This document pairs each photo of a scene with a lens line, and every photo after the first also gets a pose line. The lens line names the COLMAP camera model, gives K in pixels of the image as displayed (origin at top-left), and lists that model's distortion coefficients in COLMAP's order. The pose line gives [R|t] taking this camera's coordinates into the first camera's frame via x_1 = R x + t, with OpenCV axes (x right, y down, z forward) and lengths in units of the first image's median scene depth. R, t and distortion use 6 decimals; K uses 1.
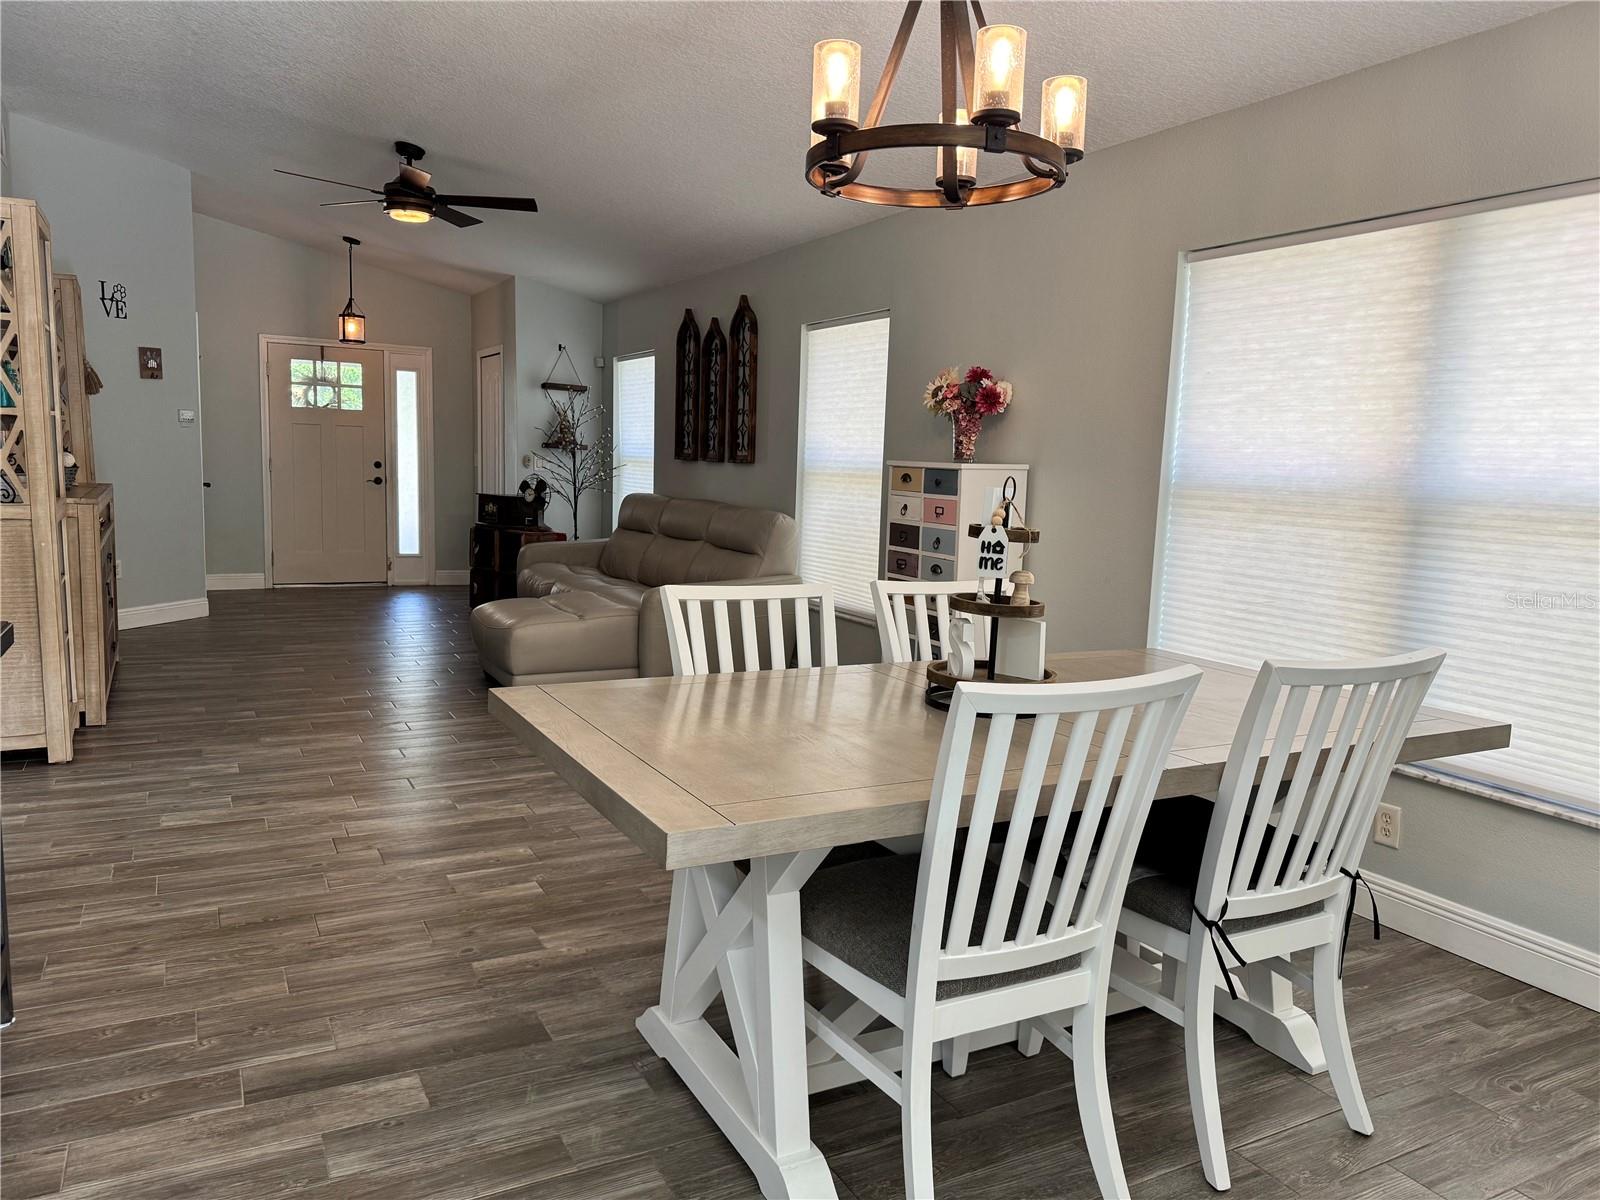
lens RADIAL K [[1113.5, 0, 807.4], [0, 1113.5, 604.6], [0, 0, 1]] dist [0.059606, -0.064822]
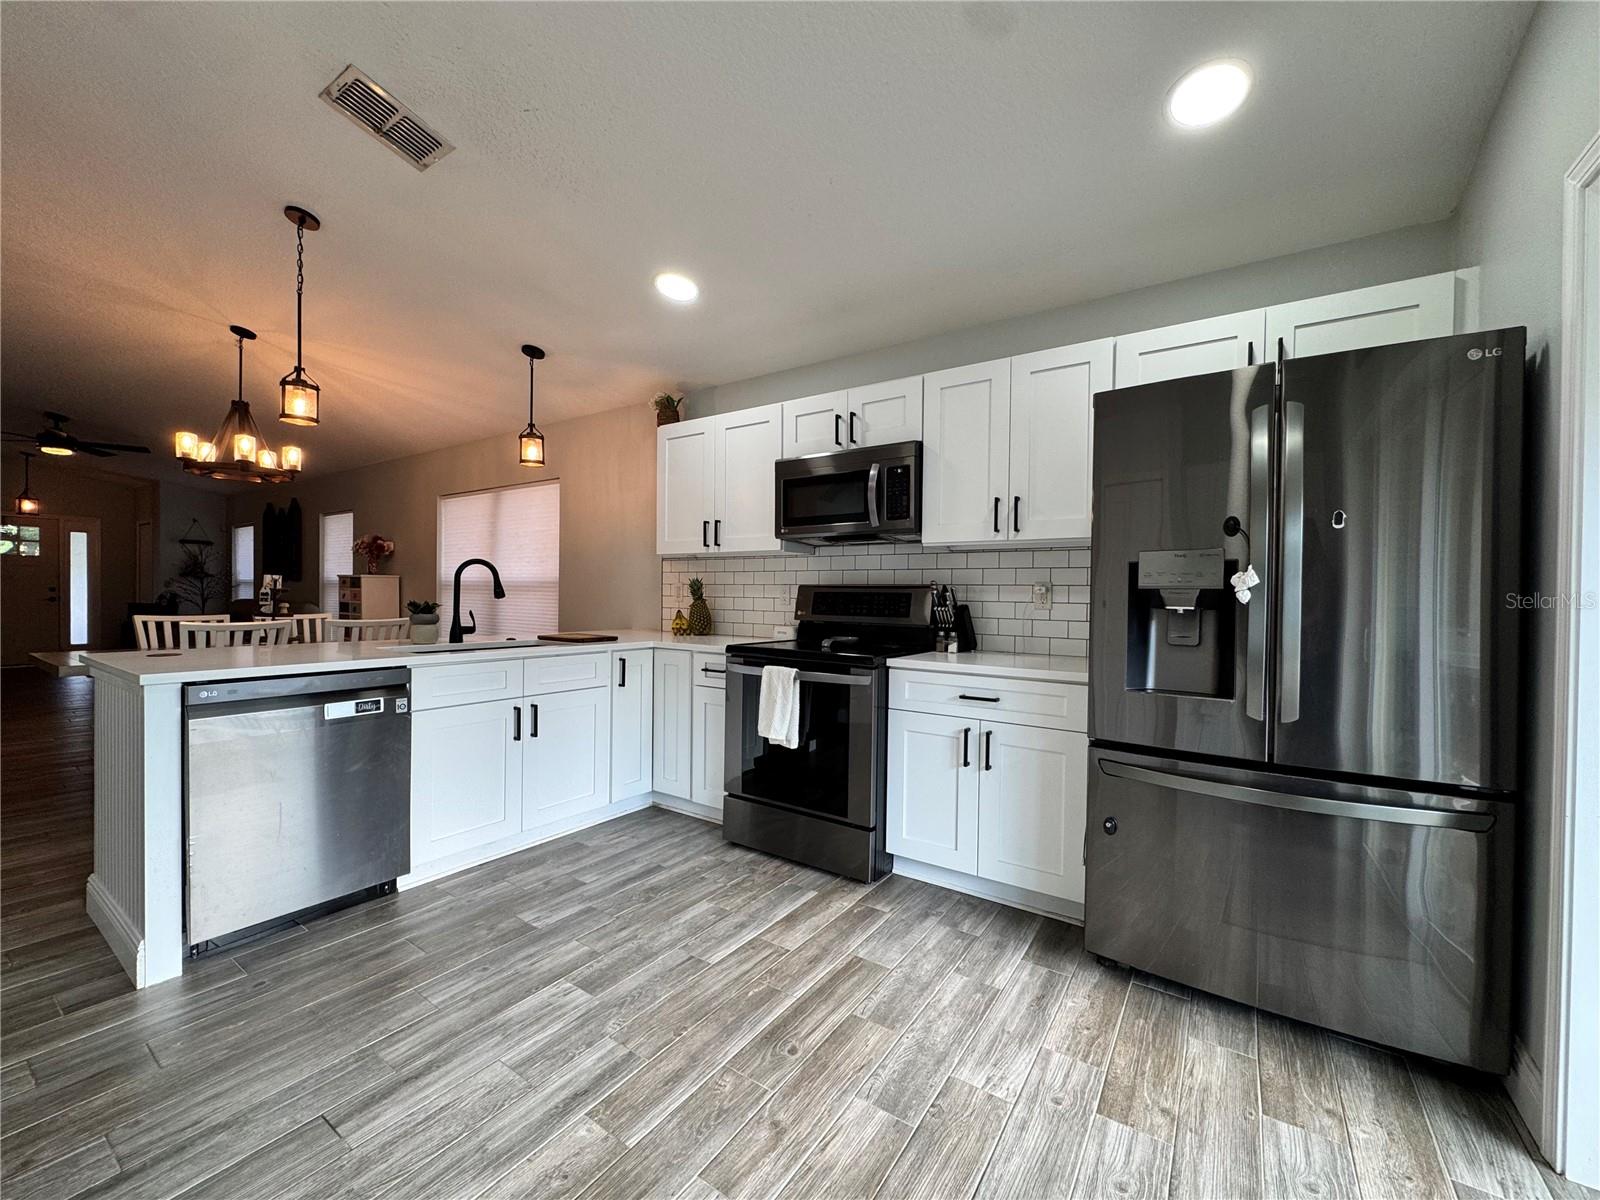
lens RADIAL K [[639.6, 0, 798.5], [0, 639.6, 605.1], [0, 0, 1]] dist [-0.003247, 0.000149]
pose [[0.893307, -0.030145, 0.448436, 0.216790], [0.075528, 0.993628, -0.083661, 0.073657], [-0.443056, 0.108604, 0.889891, -0.374199]]
